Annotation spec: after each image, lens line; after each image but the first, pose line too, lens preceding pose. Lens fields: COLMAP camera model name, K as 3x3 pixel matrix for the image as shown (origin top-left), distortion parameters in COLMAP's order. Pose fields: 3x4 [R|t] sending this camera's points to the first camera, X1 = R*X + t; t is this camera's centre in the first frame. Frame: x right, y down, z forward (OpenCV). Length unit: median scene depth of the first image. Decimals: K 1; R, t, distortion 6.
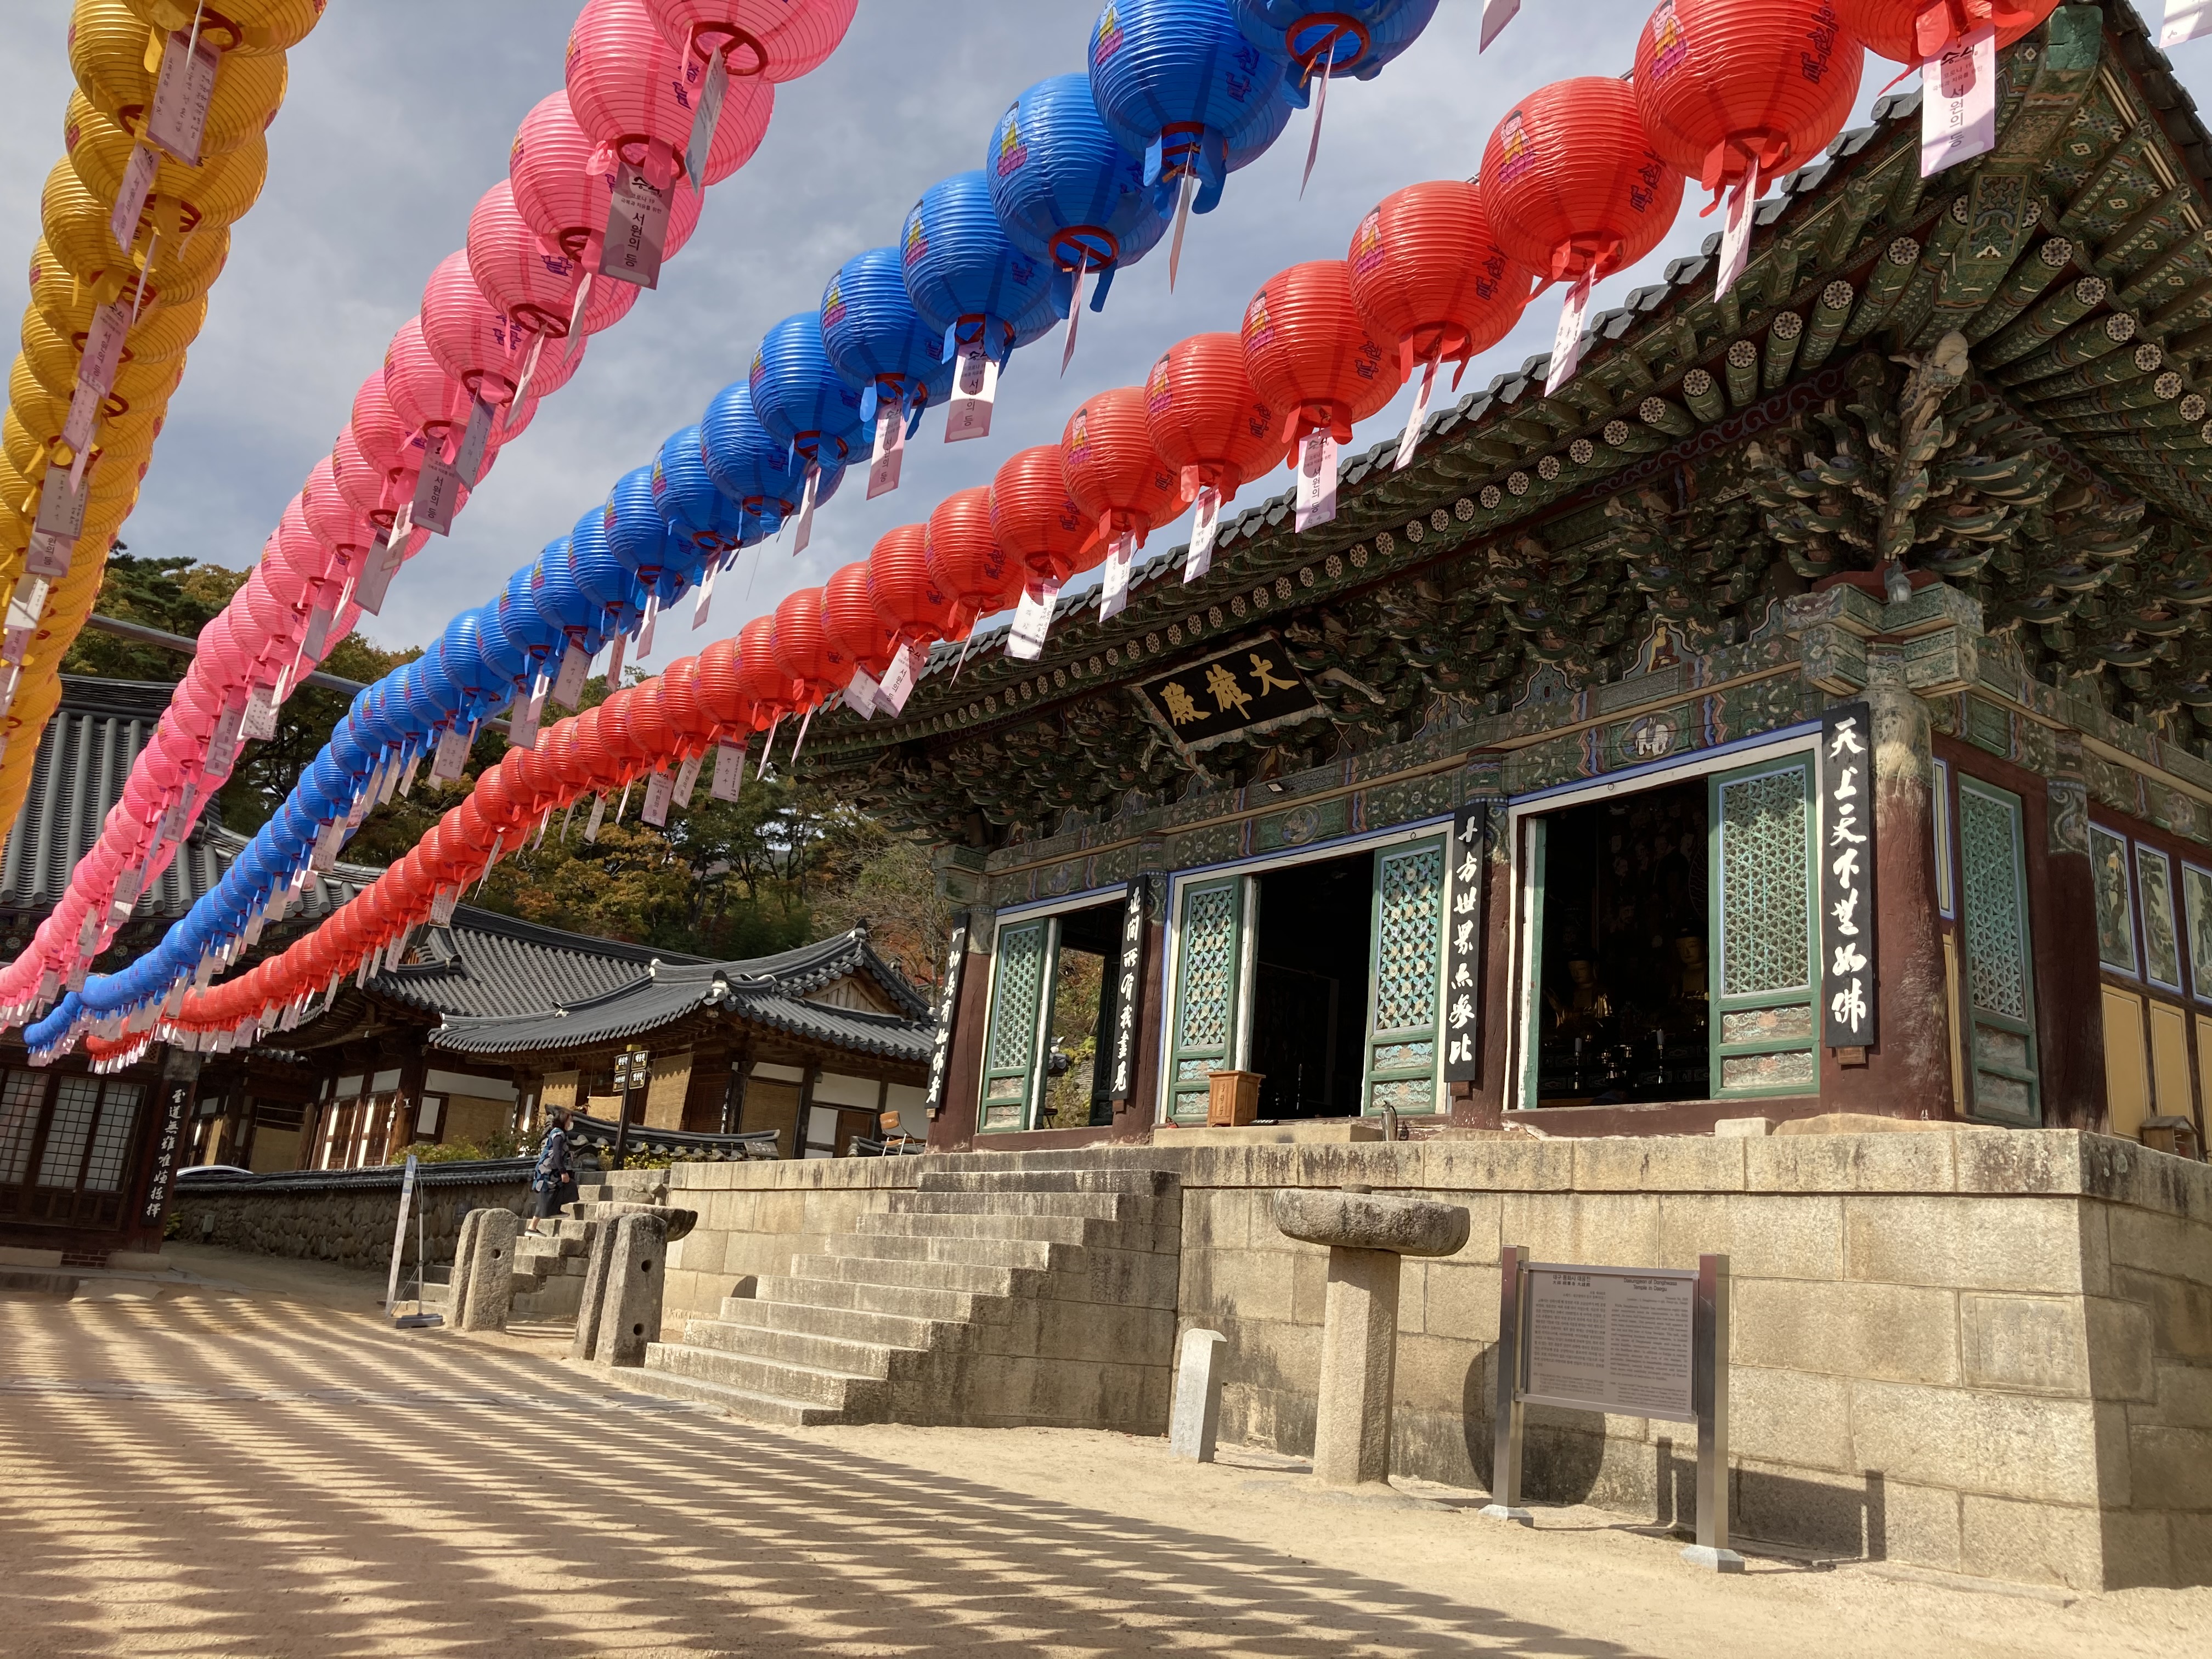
lens RADIAL K [[1810.7, 0, 1108.1], [0, 1810.7, 814.6], [0, 0, 1]] dist [0.029075, -0.021433]
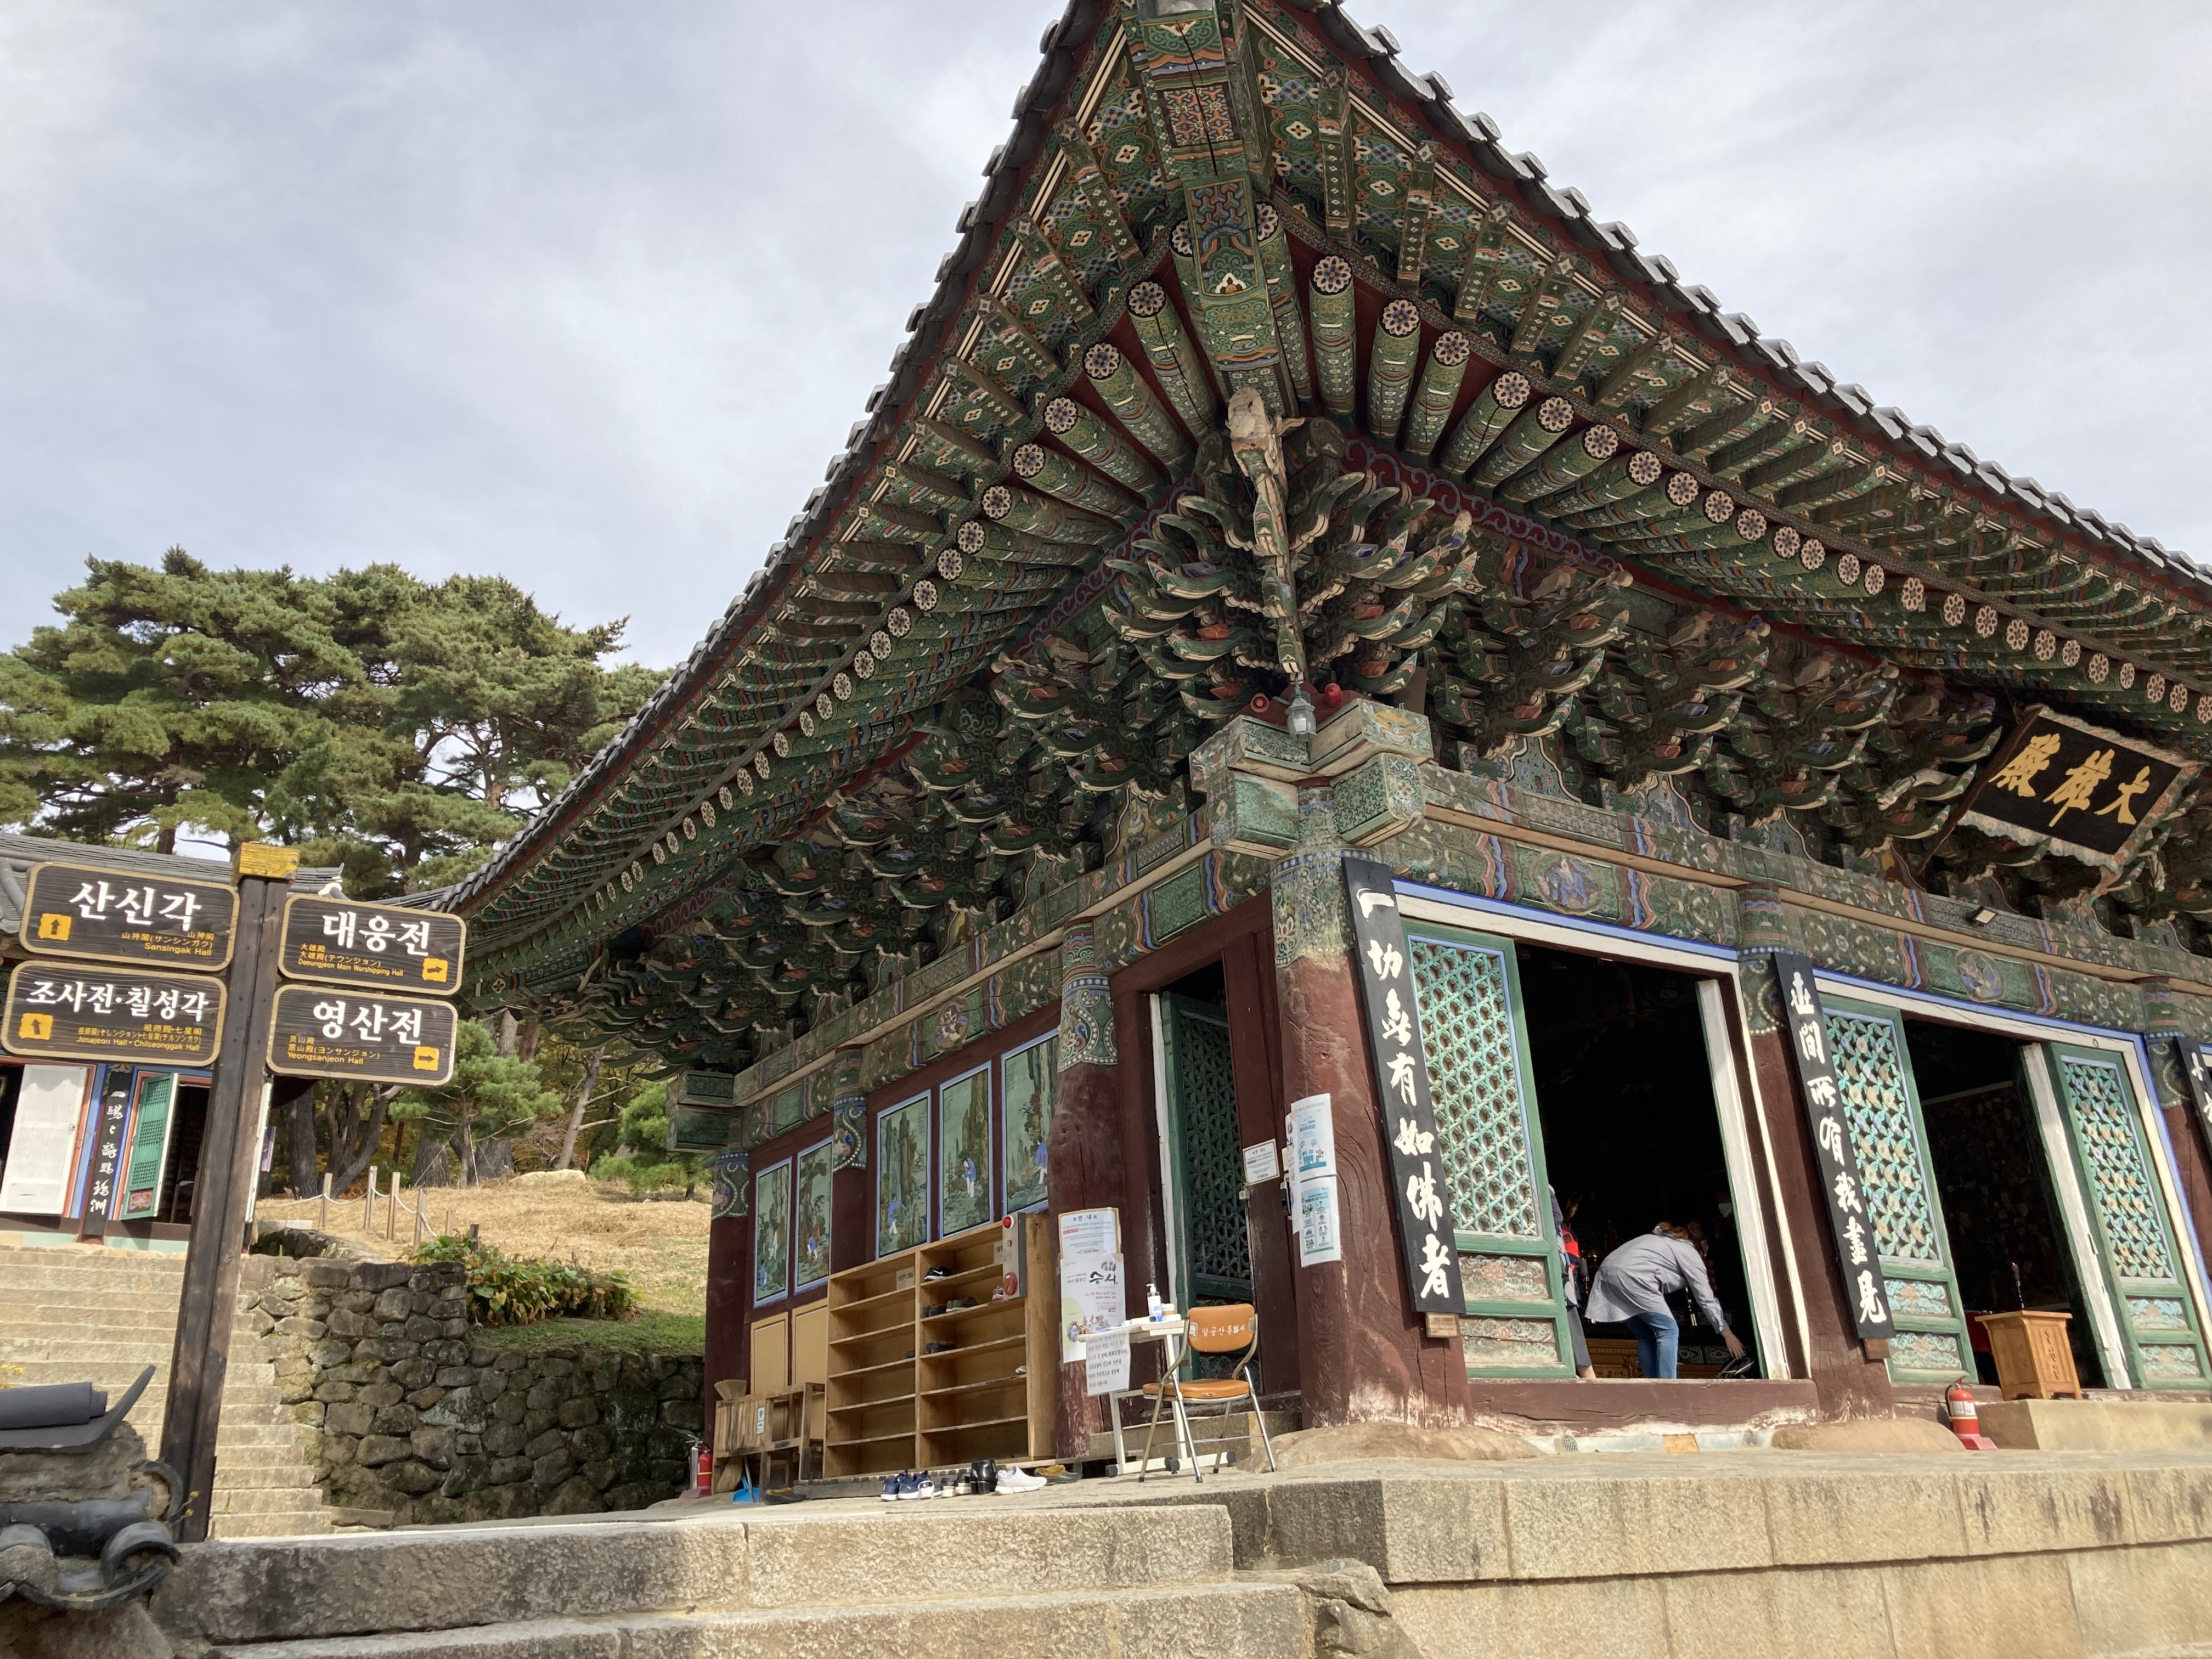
lens RADIAL K [[1810.7, 0, 1106.9], [0, 1810.7, 834.9], [0, 0, 1]] dist [0.029075, -0.021433]
pose [[0.043774, 0.286062, 0.957211, -0.670405], [-0.211067, 0.939150, -0.271013, 0.240290], [-0.976491, -0.190172, 0.101488, 1.348539]]
